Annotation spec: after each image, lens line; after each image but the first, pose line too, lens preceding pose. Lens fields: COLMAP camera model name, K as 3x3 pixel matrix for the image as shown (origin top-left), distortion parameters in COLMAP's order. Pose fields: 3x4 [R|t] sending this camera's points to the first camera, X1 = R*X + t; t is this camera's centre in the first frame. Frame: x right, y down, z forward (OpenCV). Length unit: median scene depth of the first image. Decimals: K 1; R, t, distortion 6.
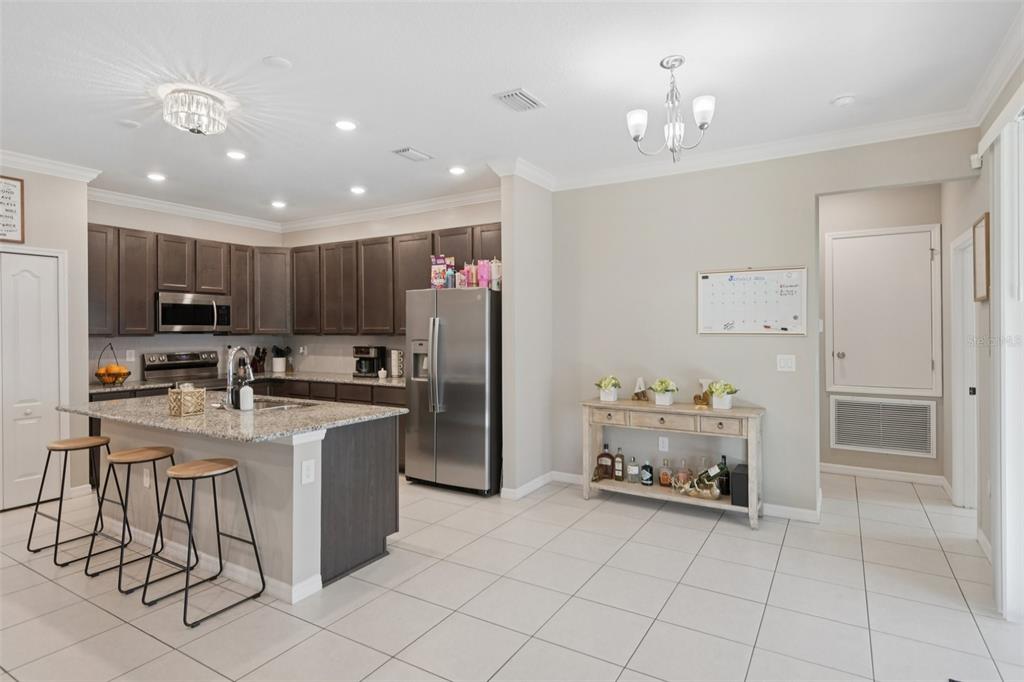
lens RADIAL K [[531.0, 0, 512.8], [0, 531.0, 328.9], [0, 0, 1]] dist [0.033037, -0.018114]
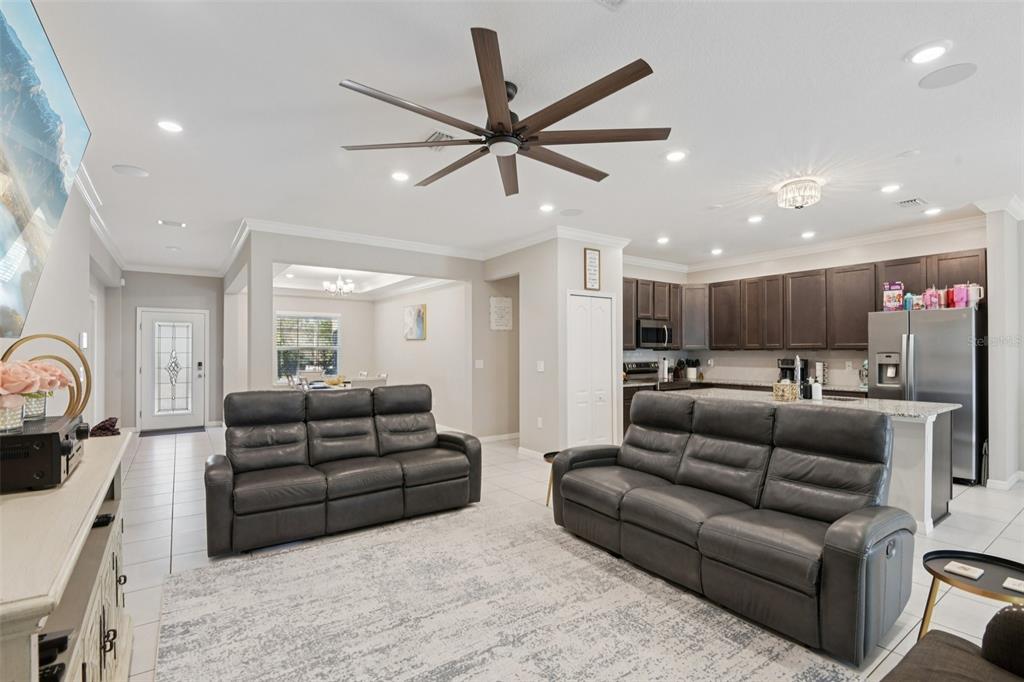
lens RADIAL K [[467.0, 0, 506.2], [0, 467.0, 345.6], [0, 0, 1]] dist [0.001399, -0.012785]
pose [[0.915318, -0.003272, -0.402718, -0.481956], [-0.000904, 0.999948, -0.010179, 0.014125], [0.402731, 0.009681, 0.915267, -0.287330]]
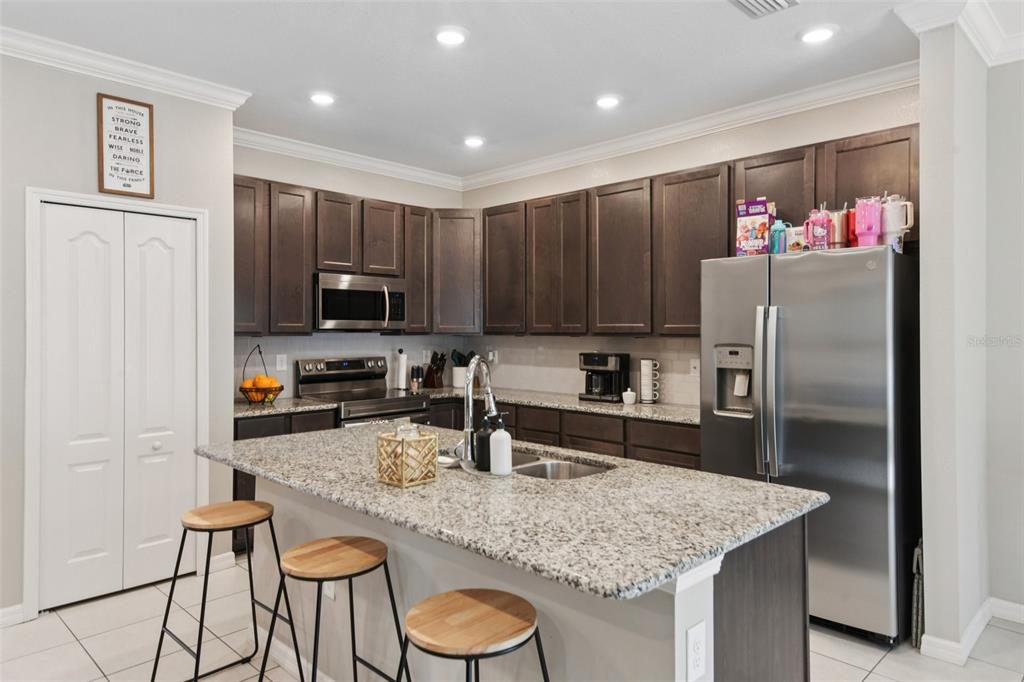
lens RADIAL K [[634.6, 0, 515.7], [0, 634.6, 323.7], [0, 0, 1]] dist [0.049976, -0.001854]
pose [[0.973890, 0.001947, -0.227014, -0.217248], [-0.003878, 0.999960, -0.008058, 0.003863], [0.226989, 0.008727, 0.973858, 0.244803]]
